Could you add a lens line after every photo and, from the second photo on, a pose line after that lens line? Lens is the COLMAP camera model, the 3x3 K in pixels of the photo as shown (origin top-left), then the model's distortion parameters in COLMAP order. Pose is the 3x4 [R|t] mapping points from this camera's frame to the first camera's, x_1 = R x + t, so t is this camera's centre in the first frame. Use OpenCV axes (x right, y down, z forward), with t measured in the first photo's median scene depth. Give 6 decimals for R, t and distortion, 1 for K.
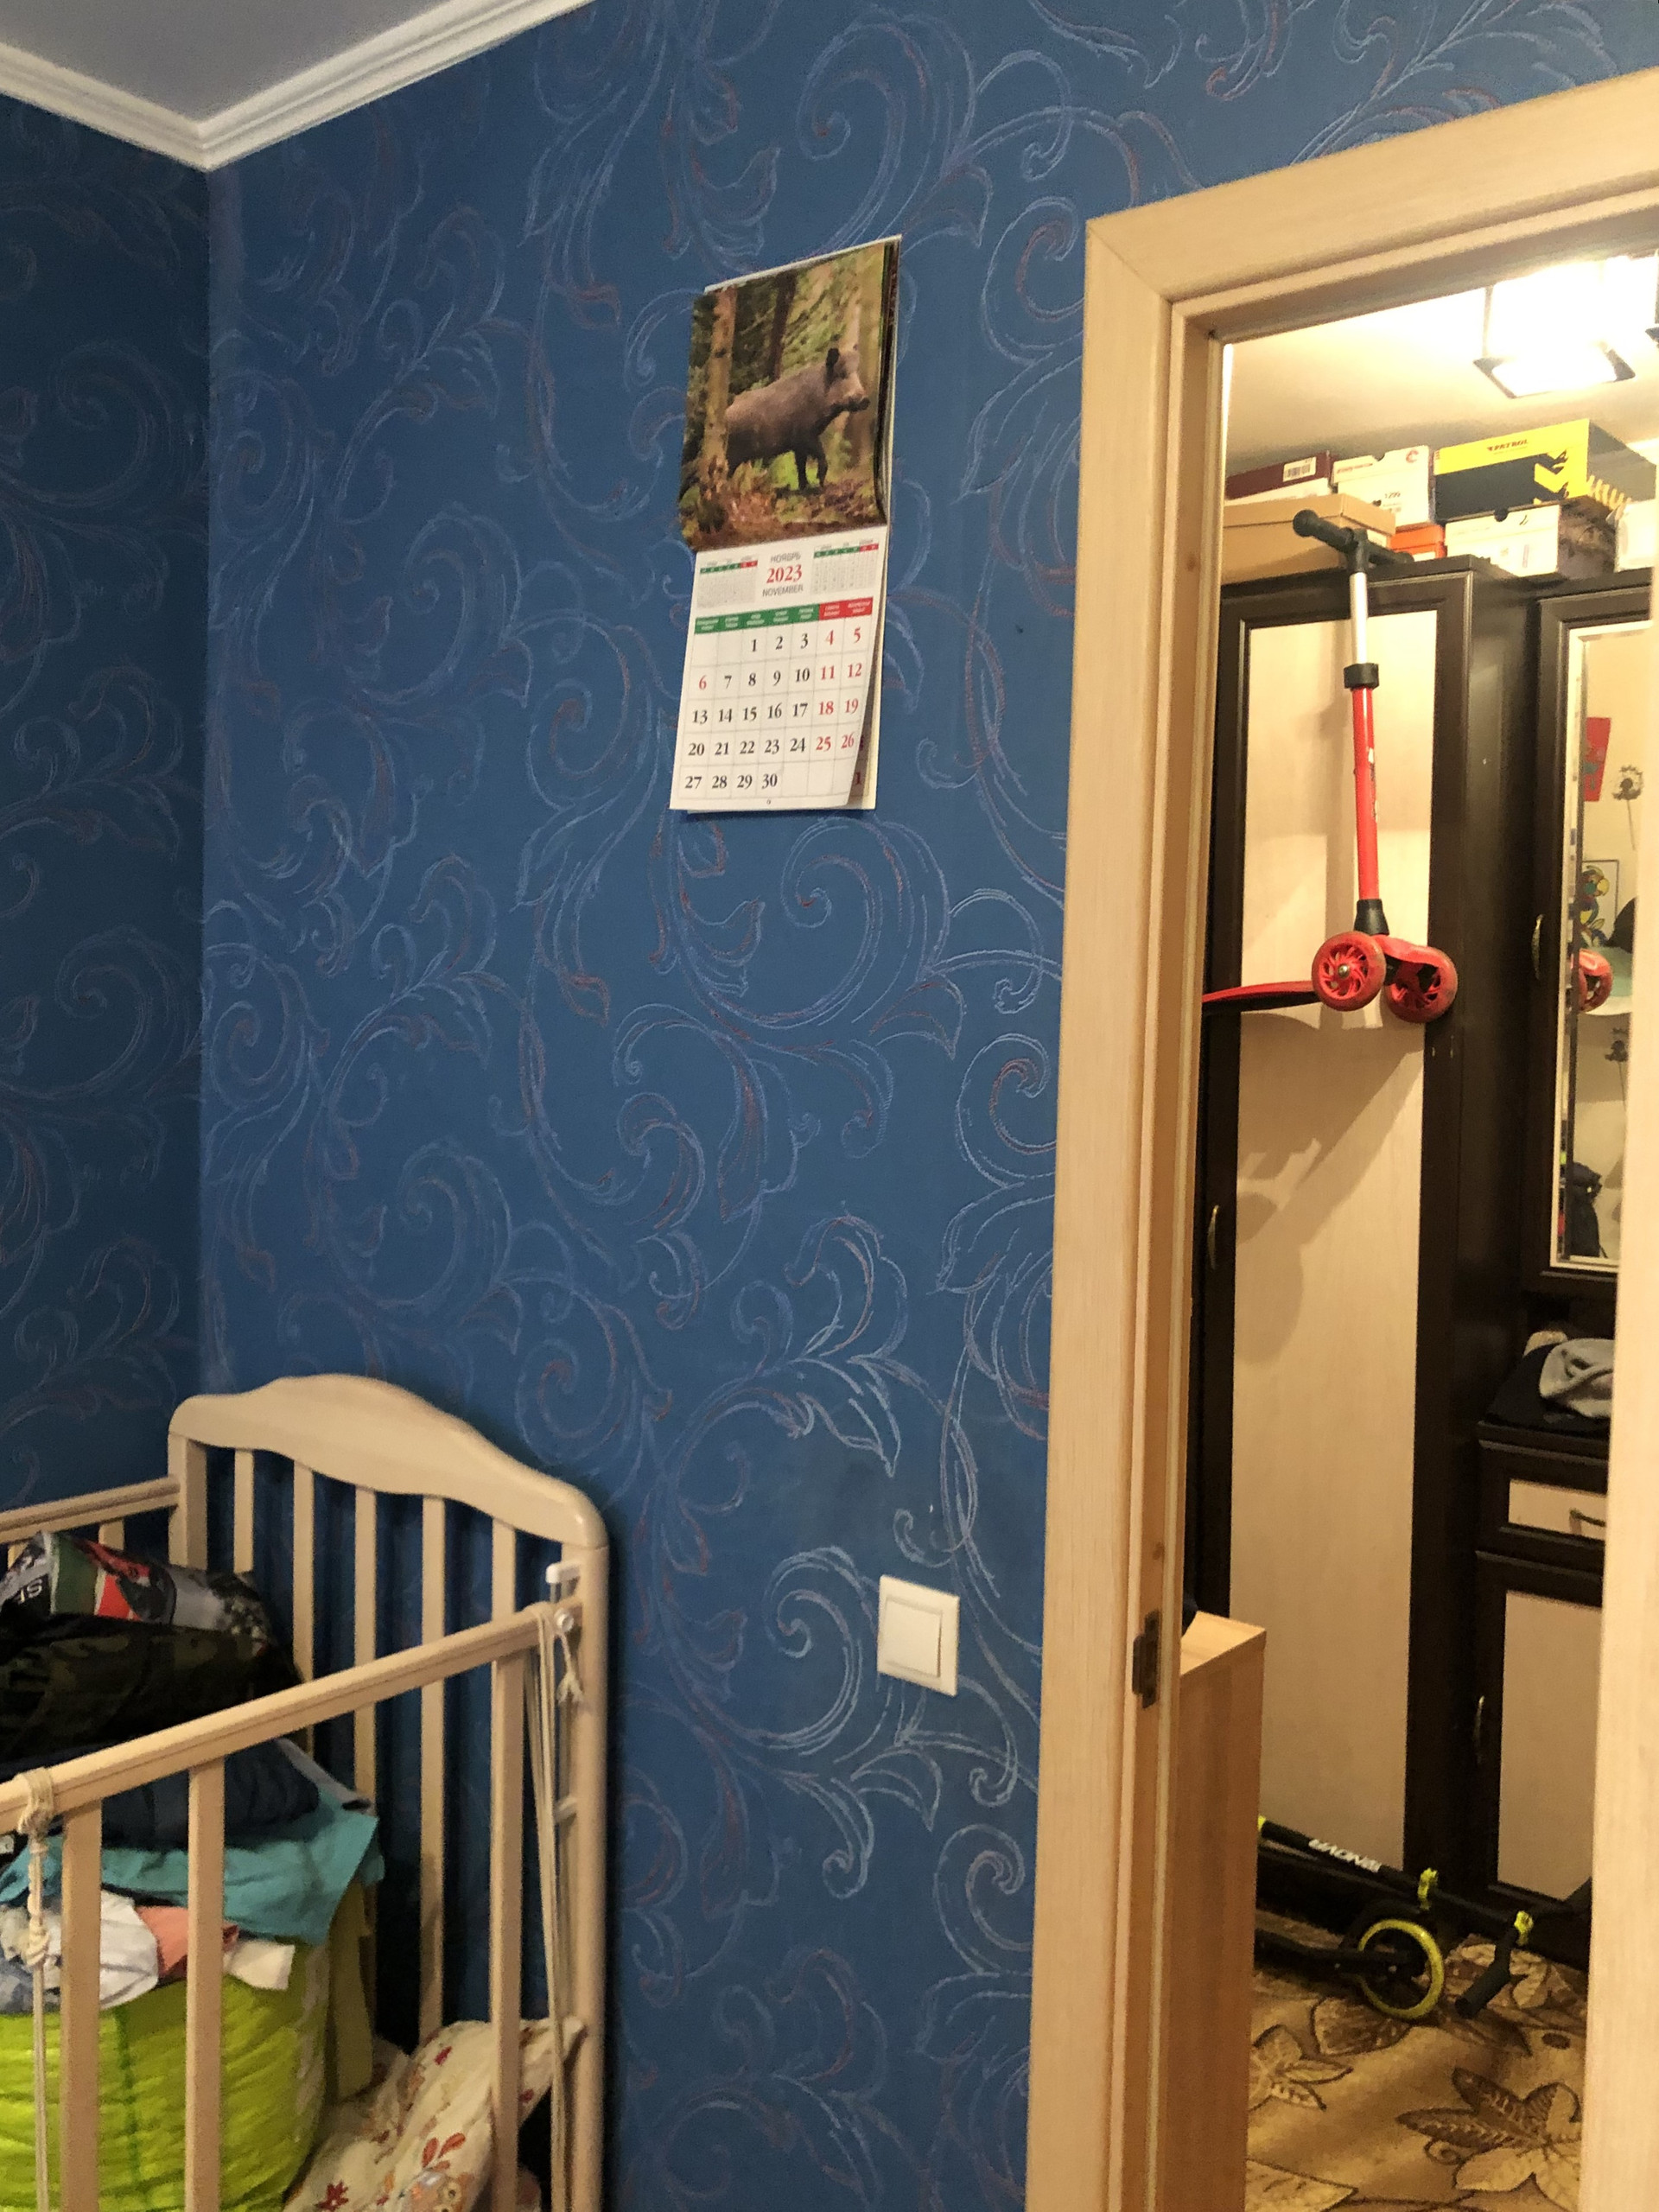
lens RADIAL K [[1853.6, 0, 799.4], [0, 1853.6, 1113.0], [0, 0, 1]] dist [0.038444, -0.040860]
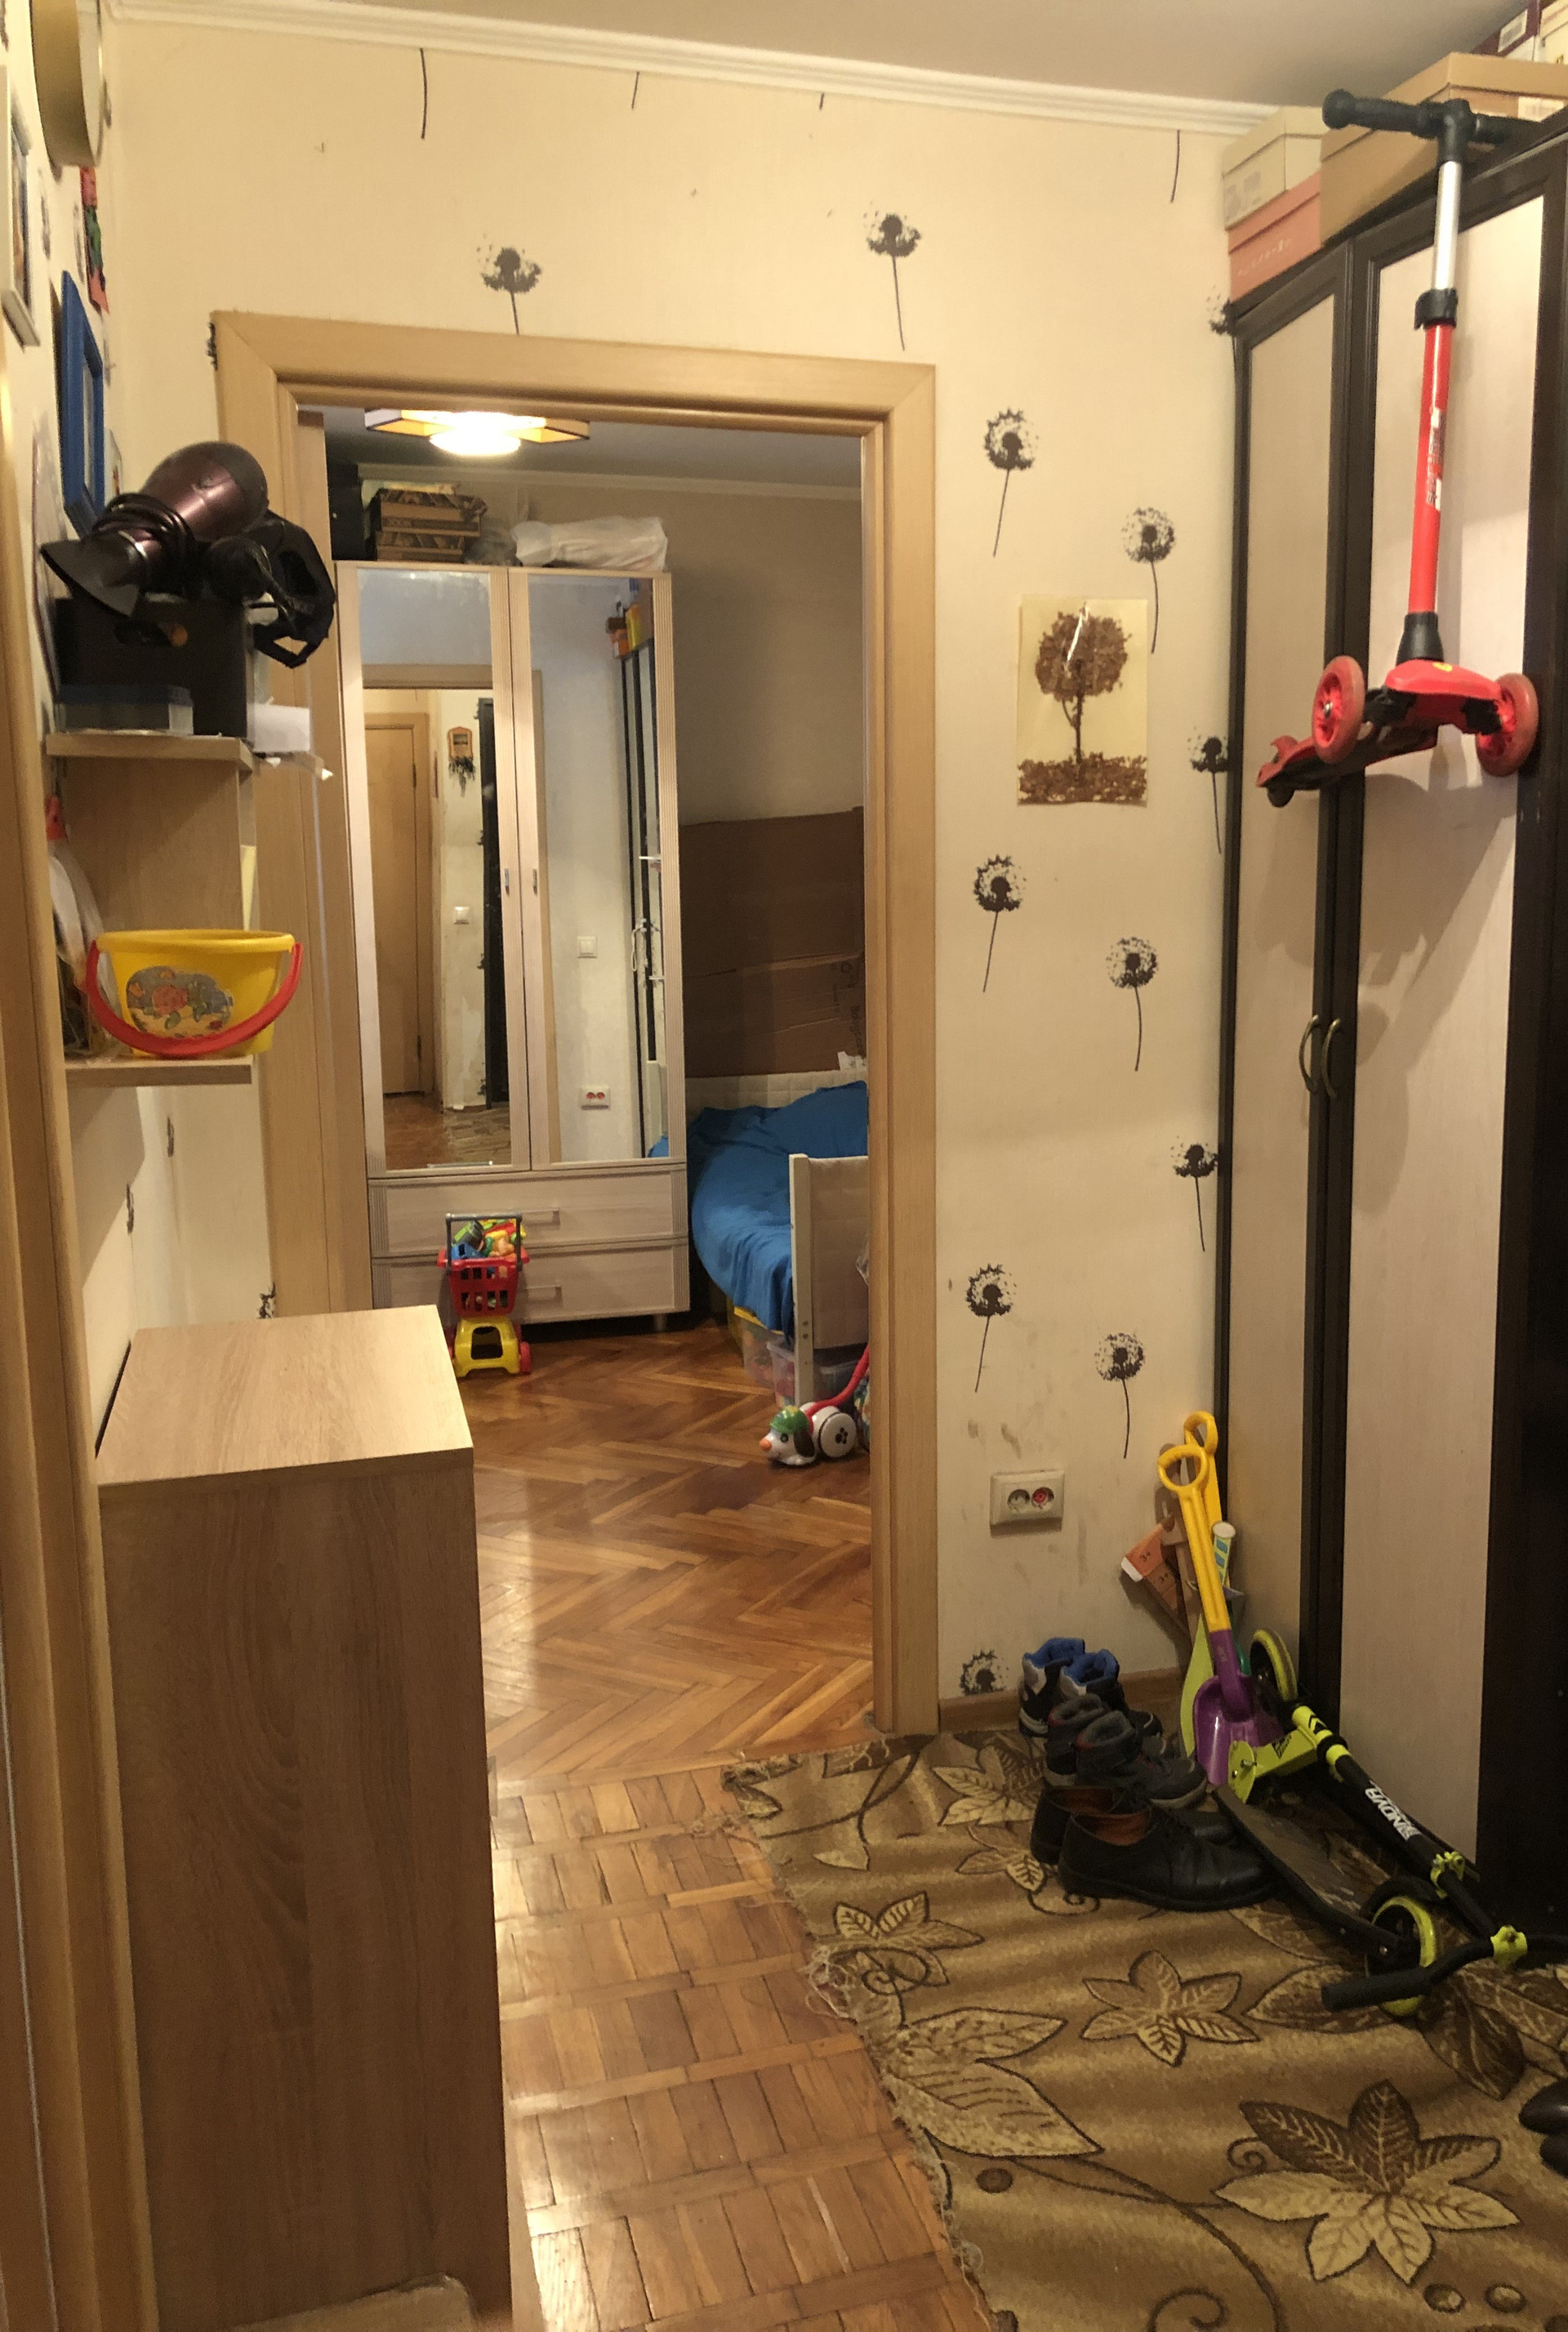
lens RADIAL K [[1884.4, 0, 900.9], [0, 1884.4, 1153.8], [0, 0, 1]] dist [-0.000513, 0.006703]
pose [[0.838105, 0.061201, -0.542066, 0.544665], [-0.003721, 0.994305, 0.106507, 0.022647], [0.545497, -0.087247, 0.833559, 0.218701]]
